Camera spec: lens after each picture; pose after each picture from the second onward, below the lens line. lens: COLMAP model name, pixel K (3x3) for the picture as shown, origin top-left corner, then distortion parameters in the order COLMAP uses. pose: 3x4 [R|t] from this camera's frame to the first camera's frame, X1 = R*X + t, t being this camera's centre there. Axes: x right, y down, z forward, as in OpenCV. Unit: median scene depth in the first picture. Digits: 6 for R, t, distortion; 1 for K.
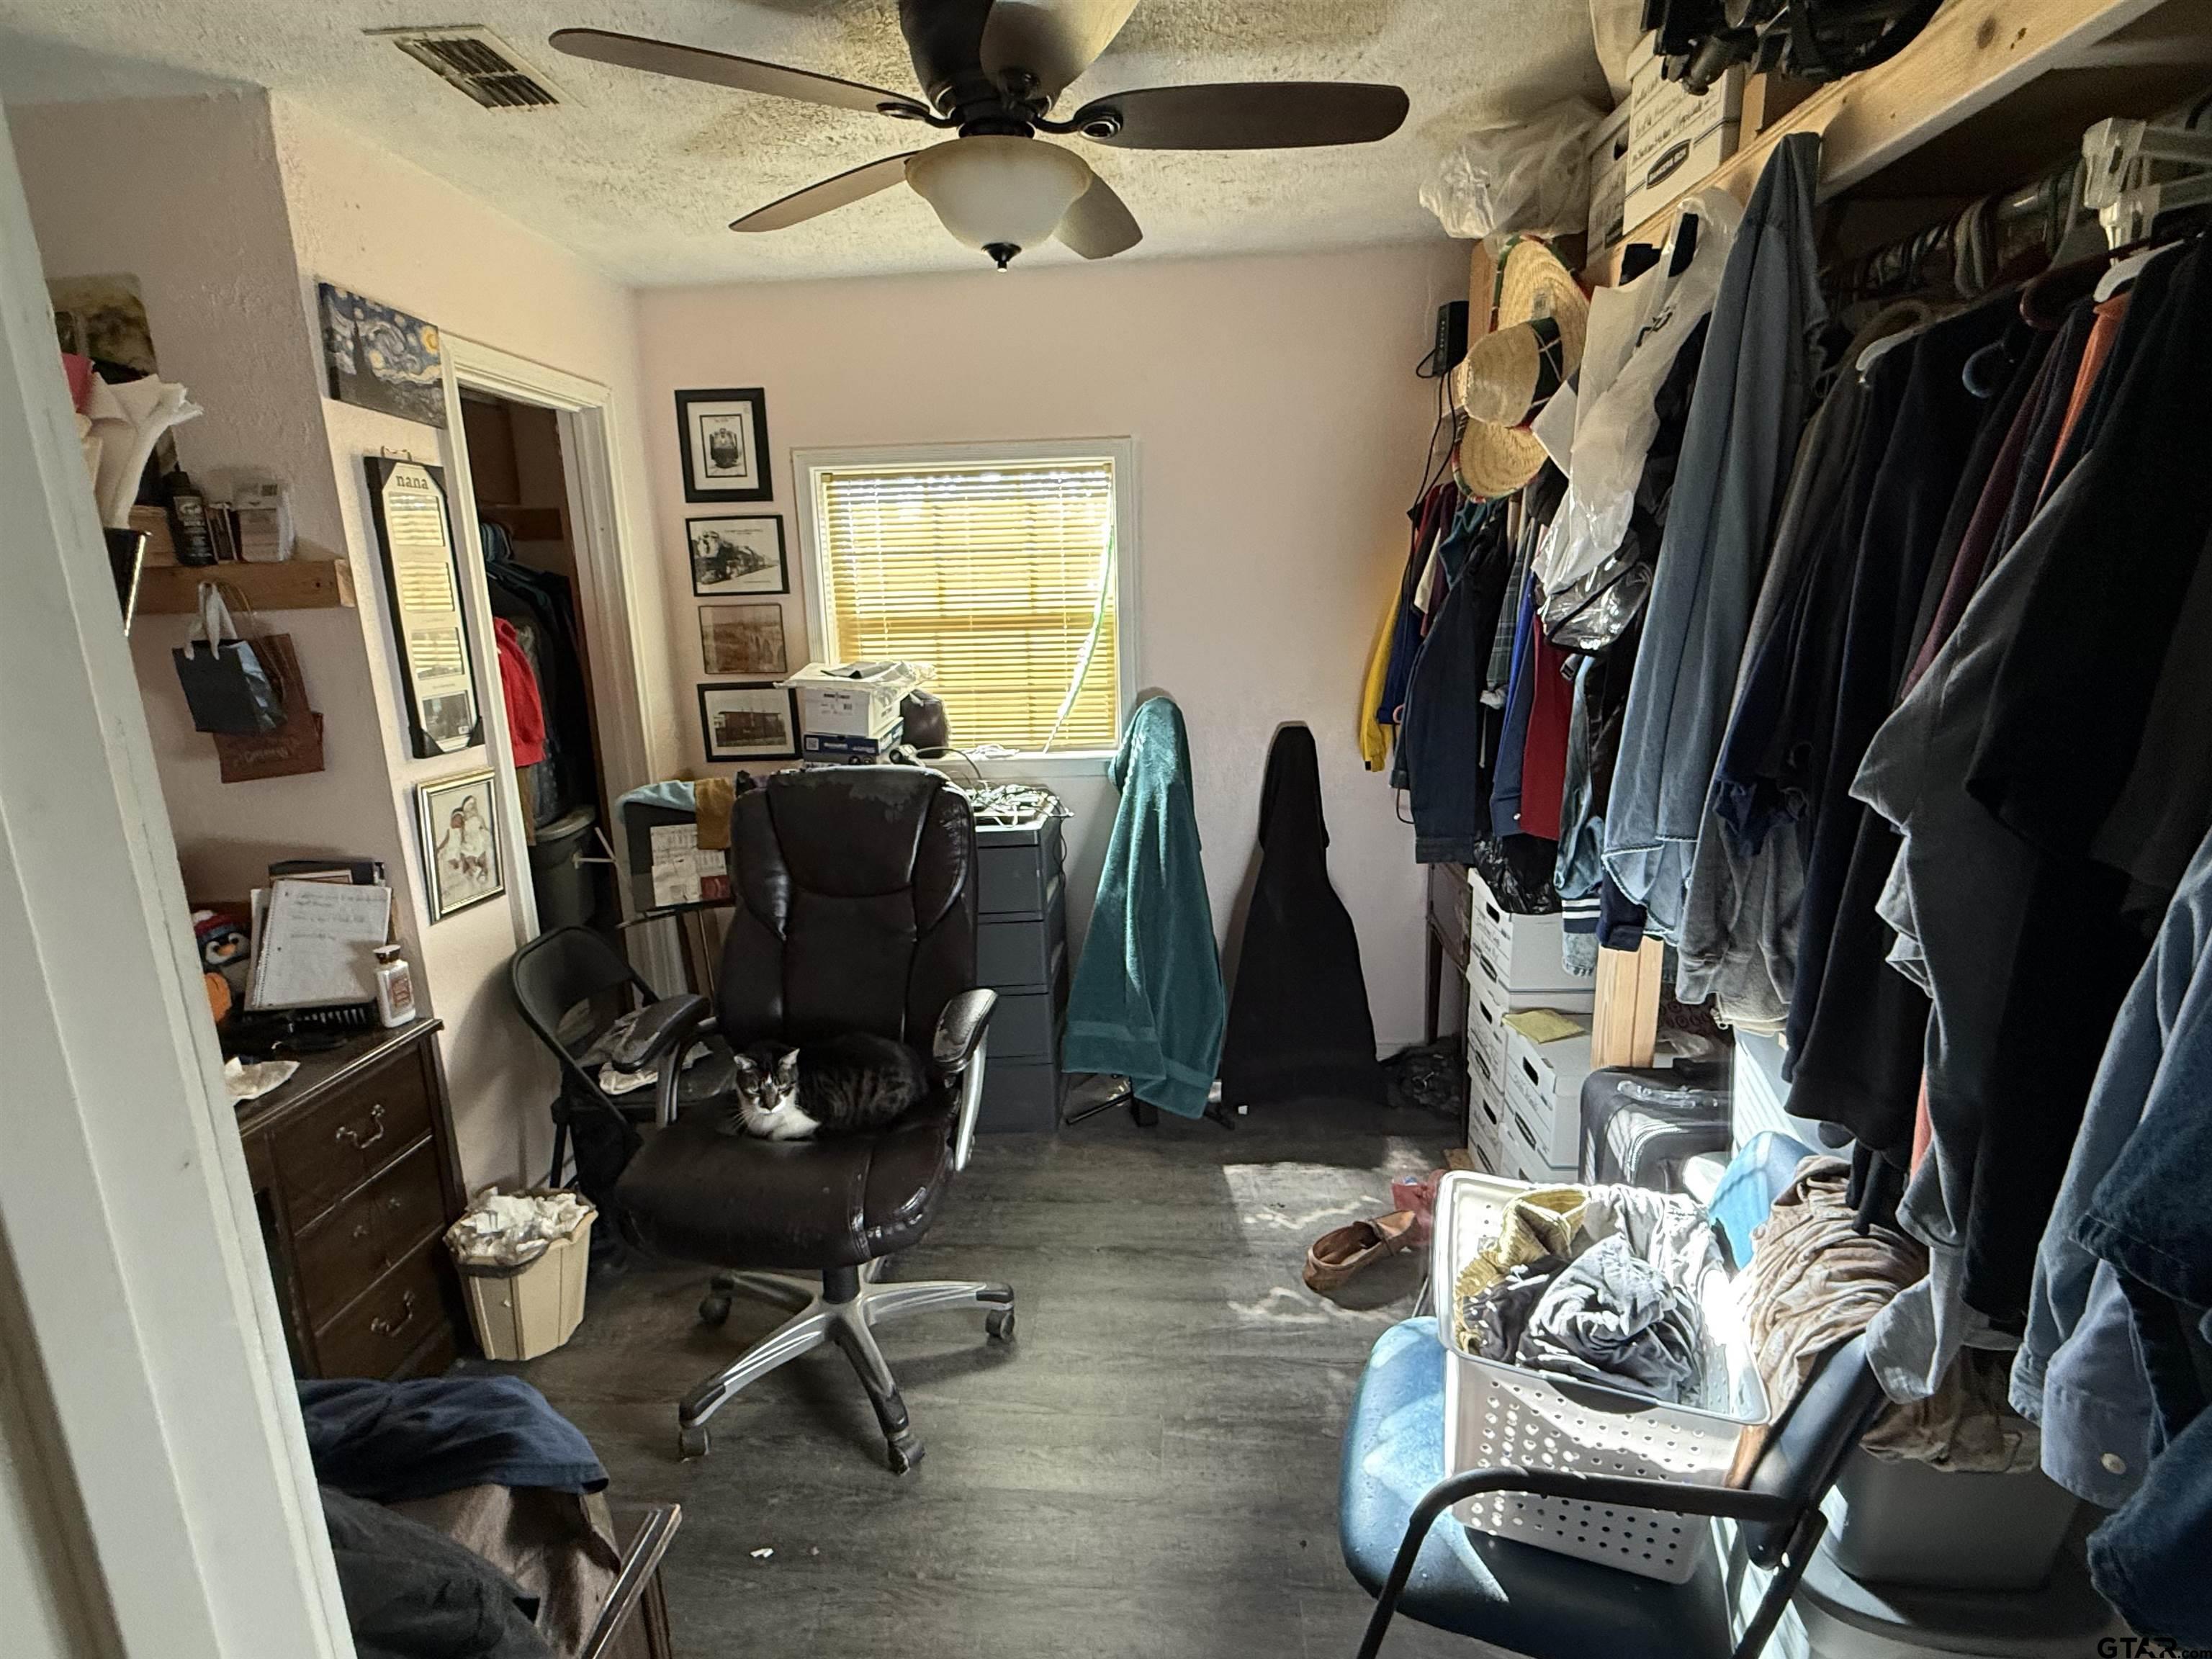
lens RADIAL K [[1090.1, 0, 1106.0], [0, 1090.1, 829.5], [0, 0, 1]] dist [-0.001048, -0.001324]
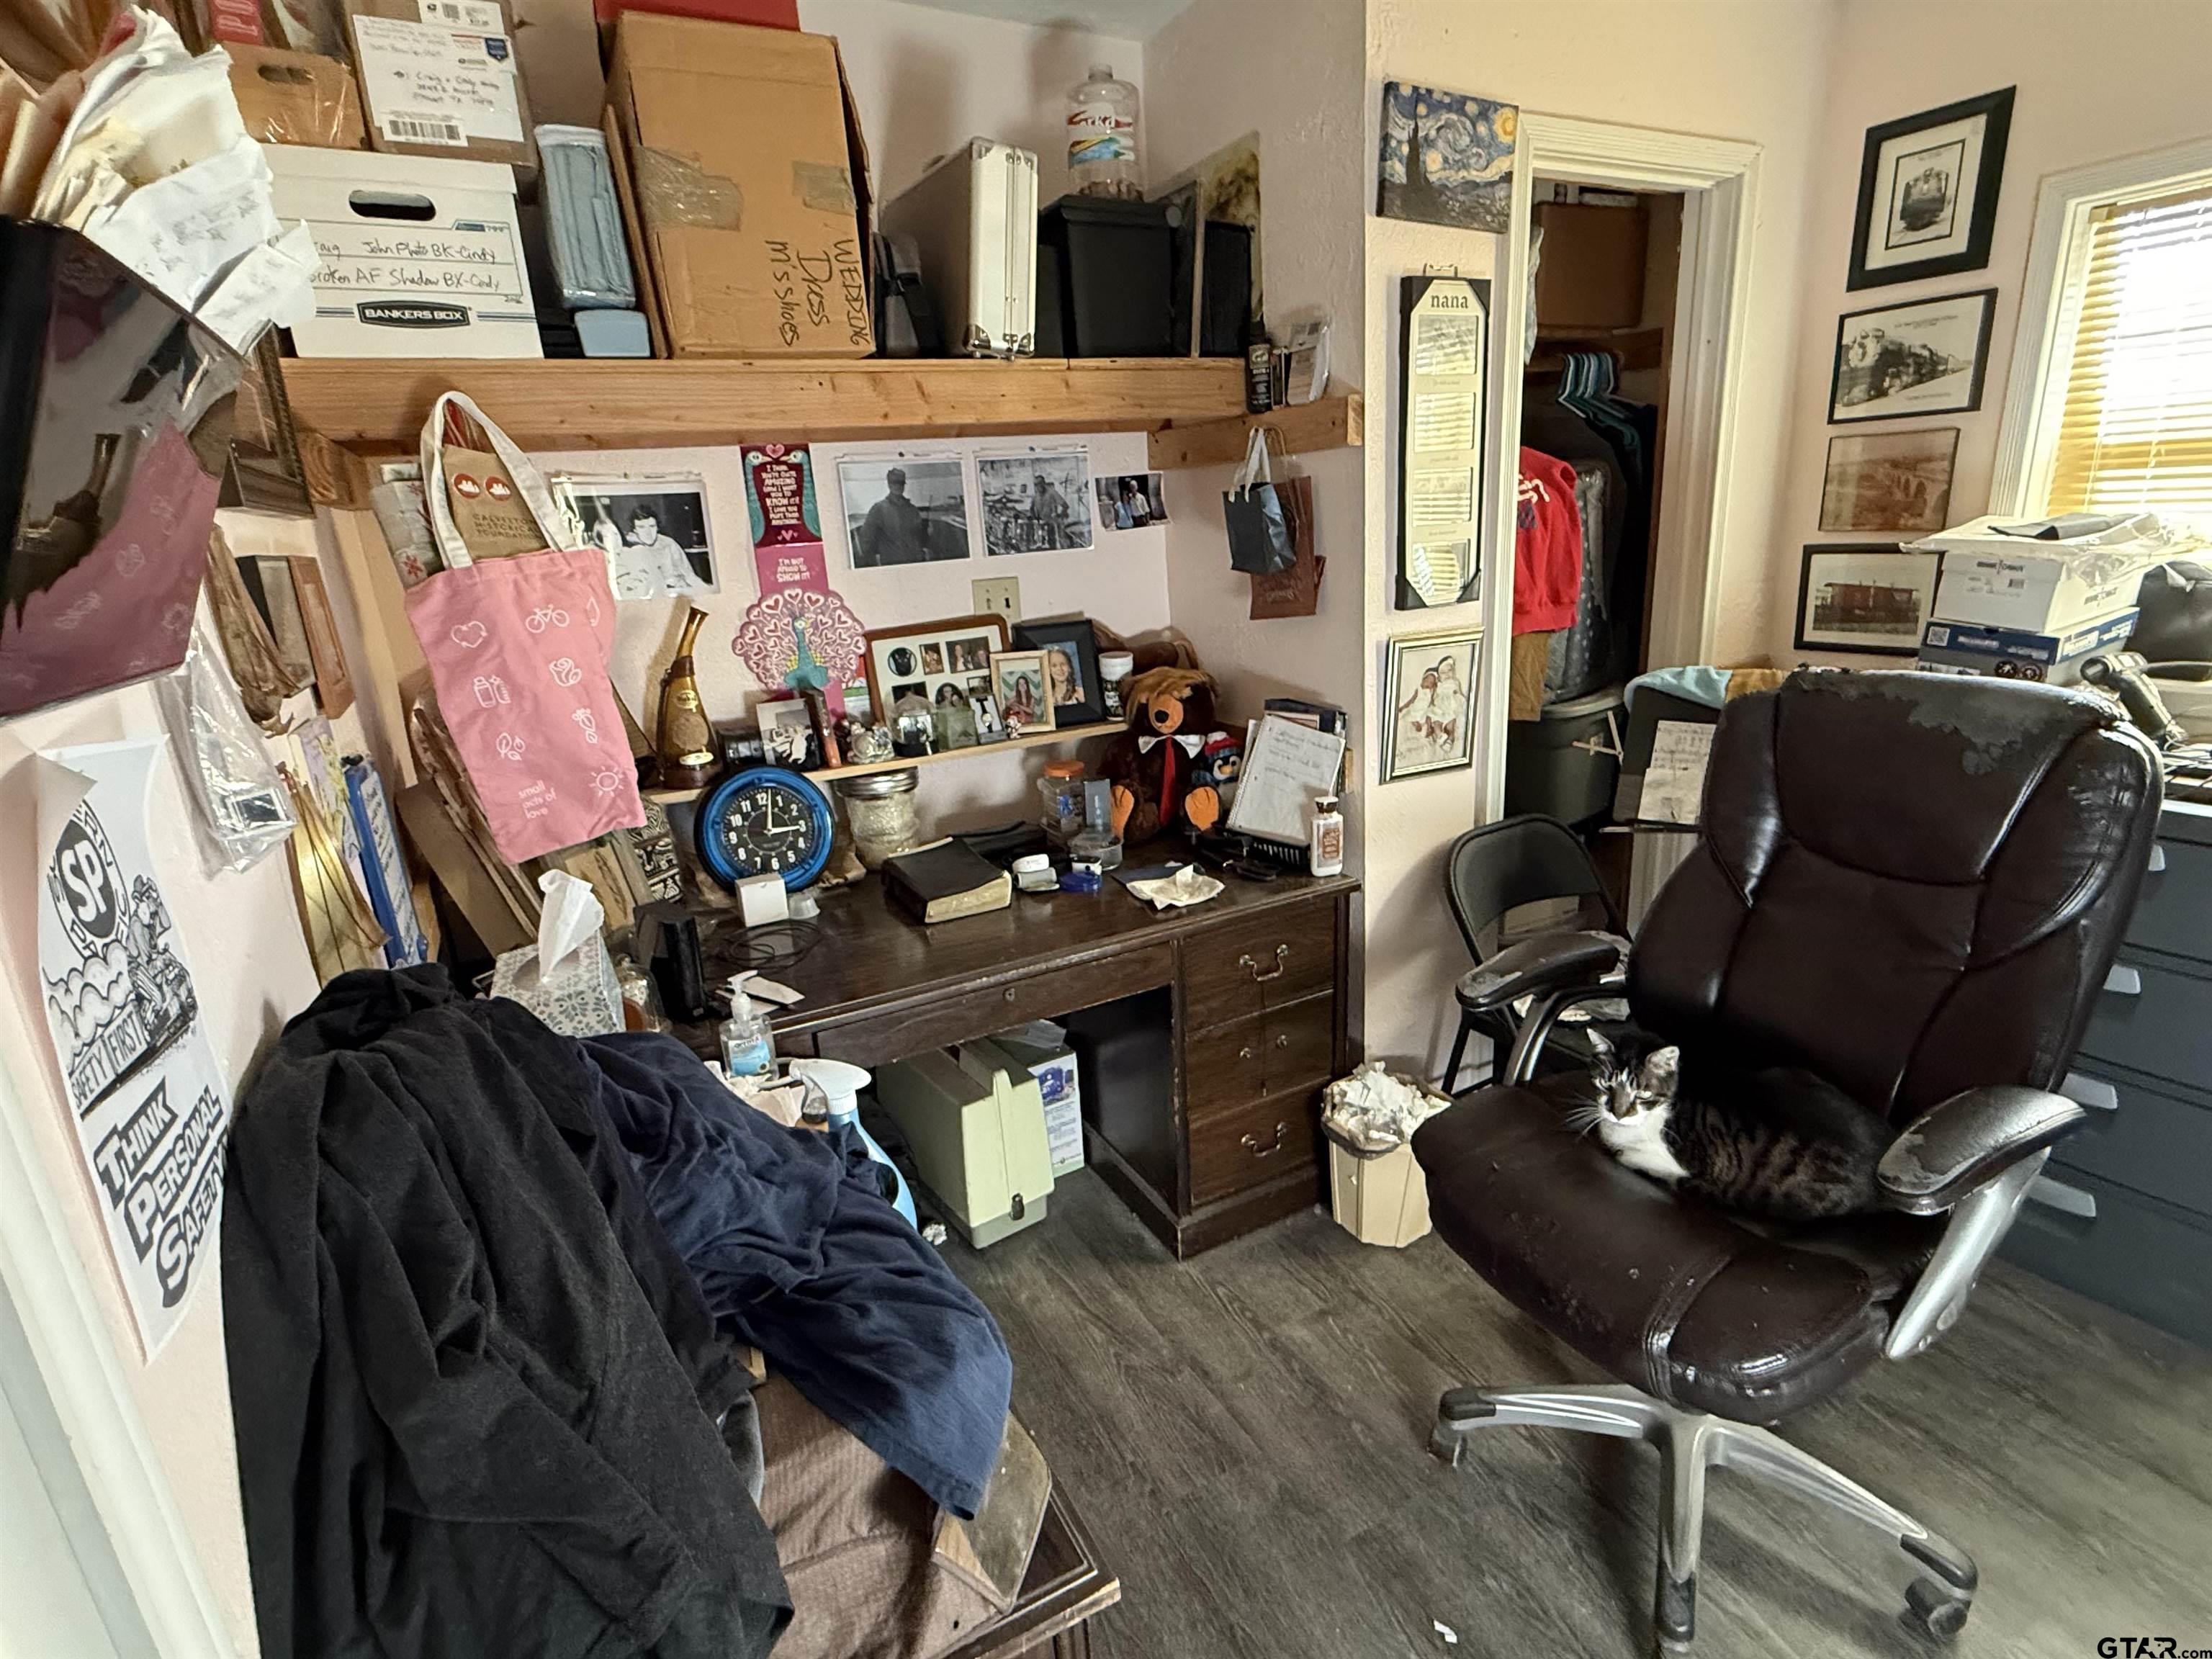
lens RADIAL K [[1090.1, 0, 1106.0], [0, 1090.1, 829.5], [0, 0, 1]] dist [-0.001048, -0.001324]
pose [[0.526350, 0.236821, -0.816622, 0.054037], [-0.140888, 0.971444, 0.190911, -0.024378], [0.838514, 0.014566, 0.544685, 0.266580]]
